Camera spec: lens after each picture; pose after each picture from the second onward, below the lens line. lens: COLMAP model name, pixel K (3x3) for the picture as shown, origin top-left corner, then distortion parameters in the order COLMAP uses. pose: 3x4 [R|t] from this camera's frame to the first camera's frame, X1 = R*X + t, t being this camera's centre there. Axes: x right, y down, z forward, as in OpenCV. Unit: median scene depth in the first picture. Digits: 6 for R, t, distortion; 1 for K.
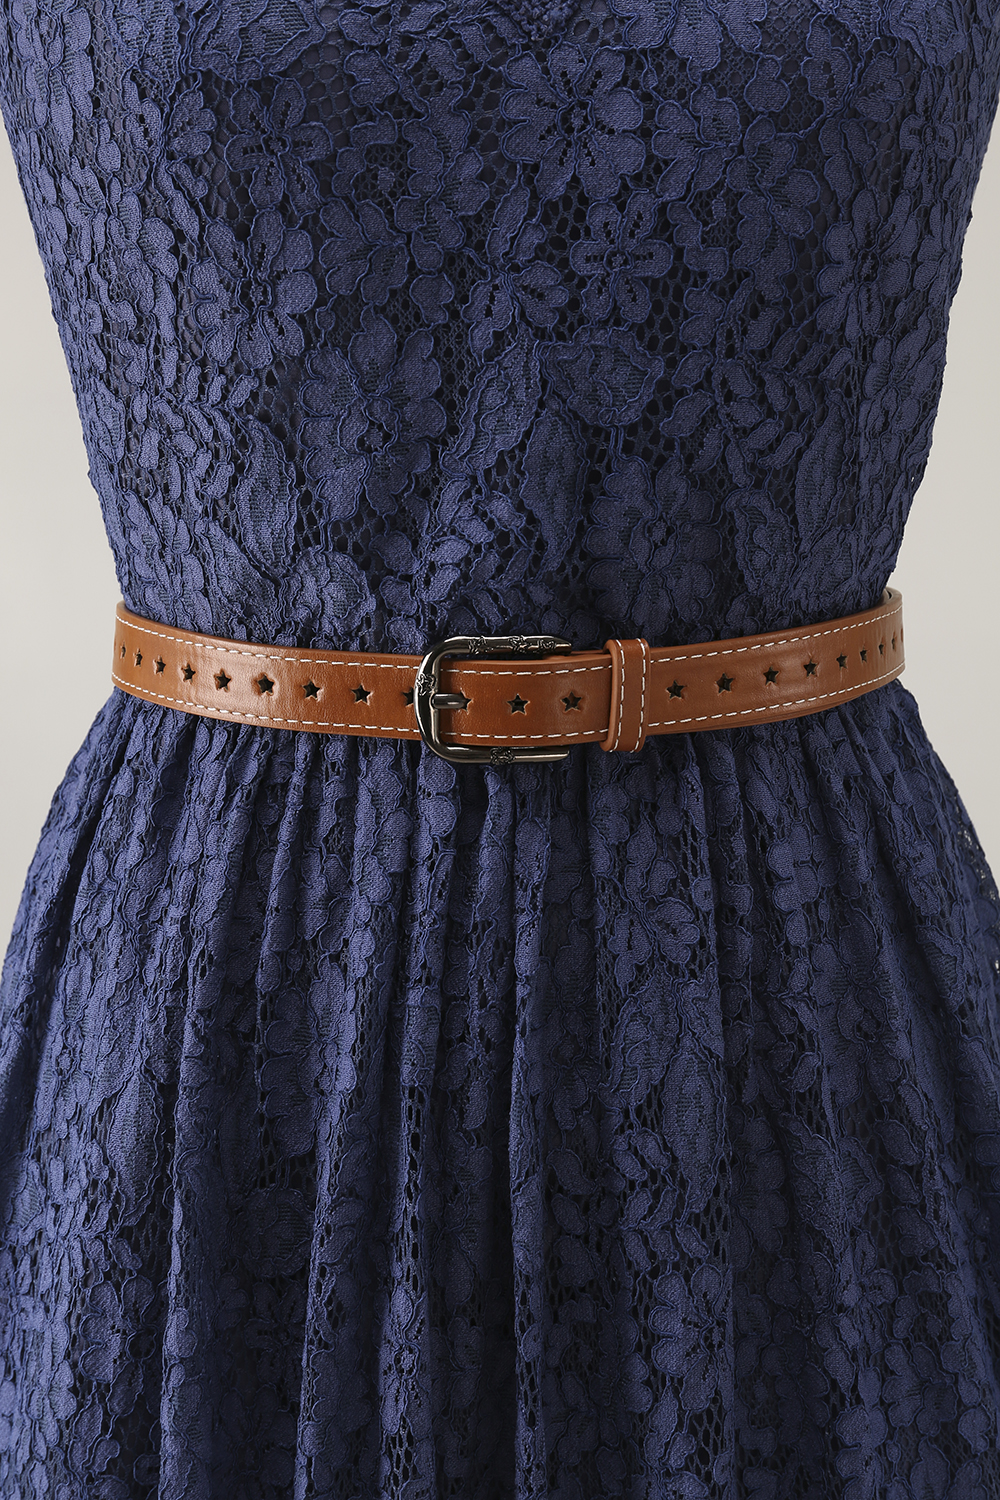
lens RADIAL K [[2809.9, 0, 513.9], [0, 2809.9, 749.5], [0, 0, 1]] dist [0.109463, 0.000000]
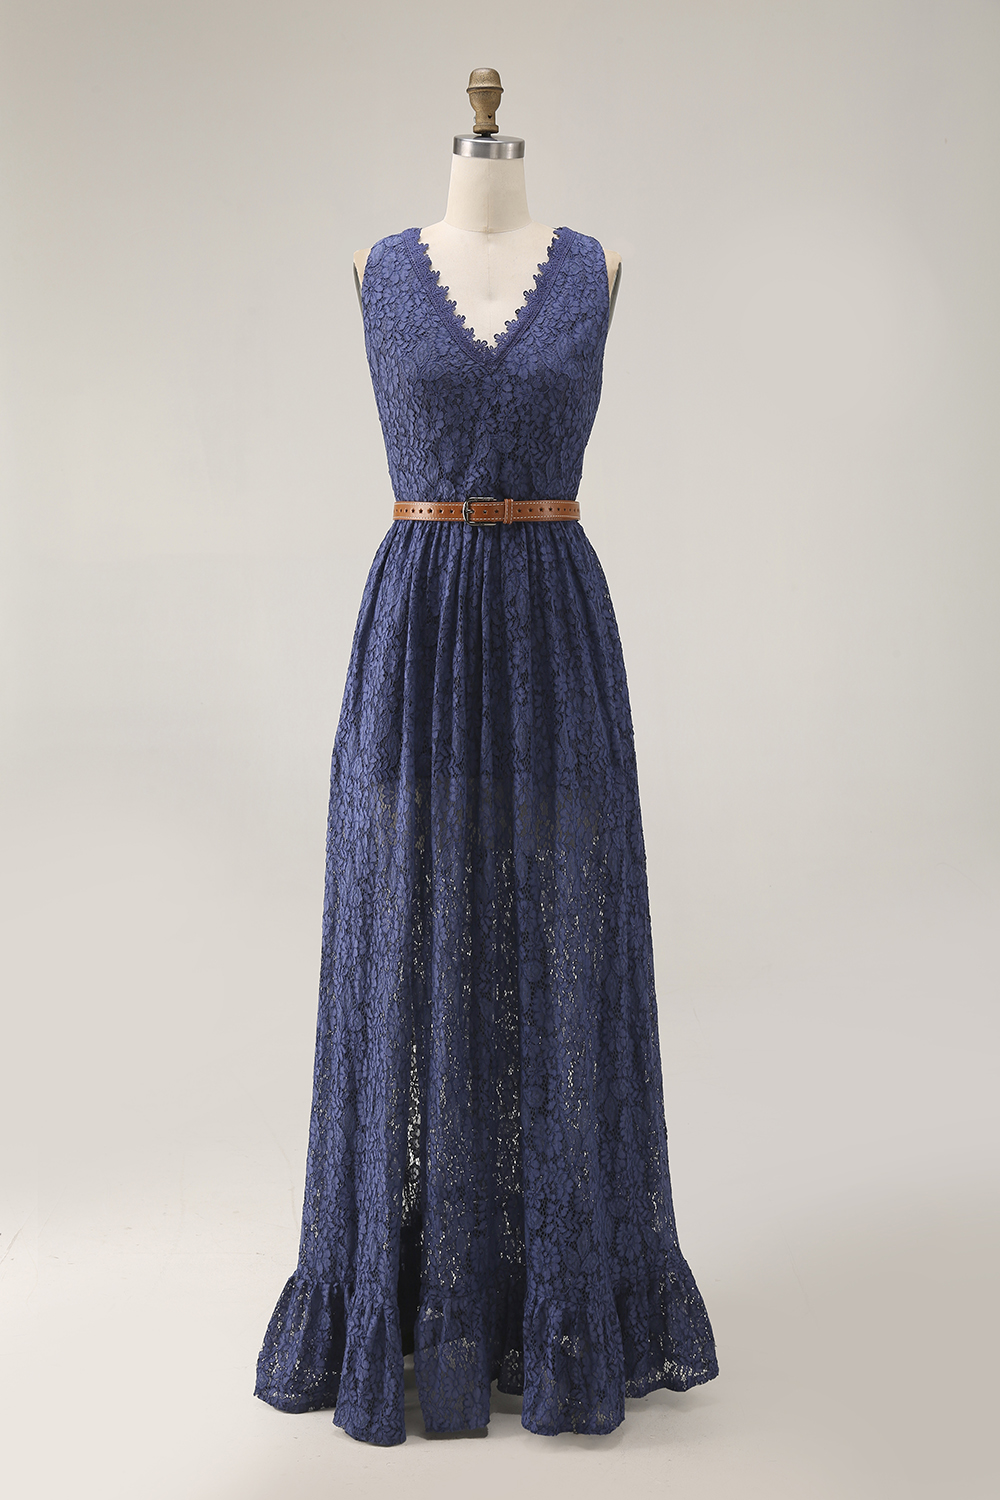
lens RADIAL K [[2266.4, 0, 503.6], [0, 2266.4, 748.8], [0, 0, 1]] dist [0.060969, 0.000000]
pose [[0.999319, 0.015263, -0.033604, 0.160878], [-0.017802, 0.996902, -0.076616, 0.647132], [0.032331, 0.077162, 0.996494, -2.655374]]
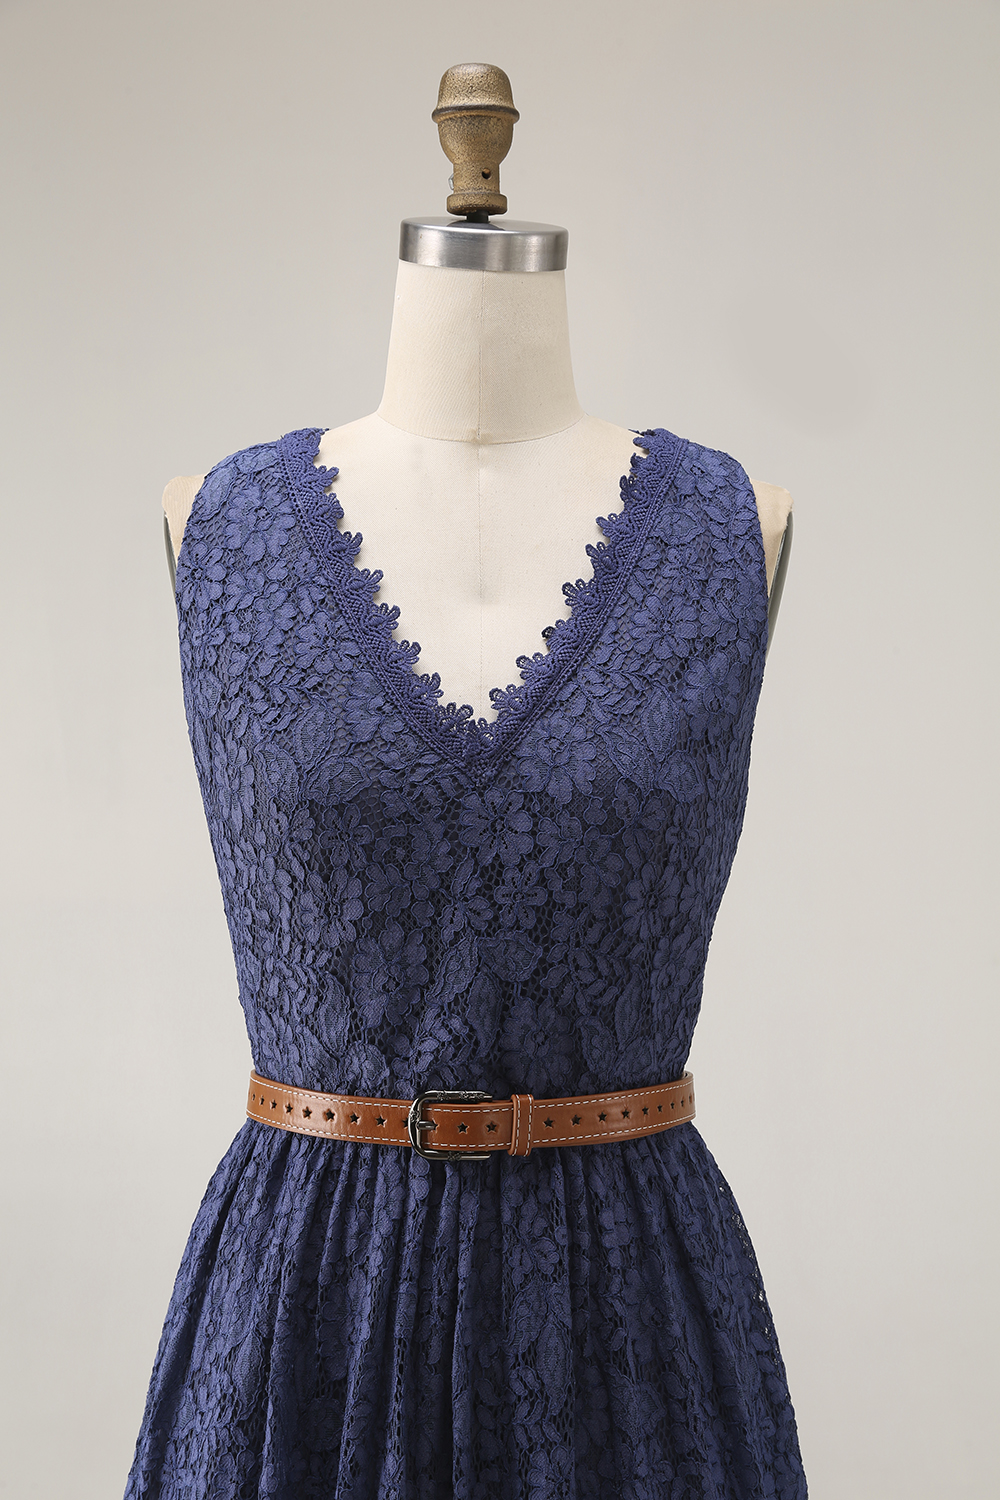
lens RADIAL K [[2837.5, 0, 511.6], [0, 2837.5, 745.3], [0, 0, 1]] dist [0.117159, 0.000000]
pose [[0.998828, 0.019994, -0.044080, 0.109795], [-0.027321, 0.984637, -0.172465, 0.057305], [0.039954, 0.173467, 0.984029, -0.887547]]
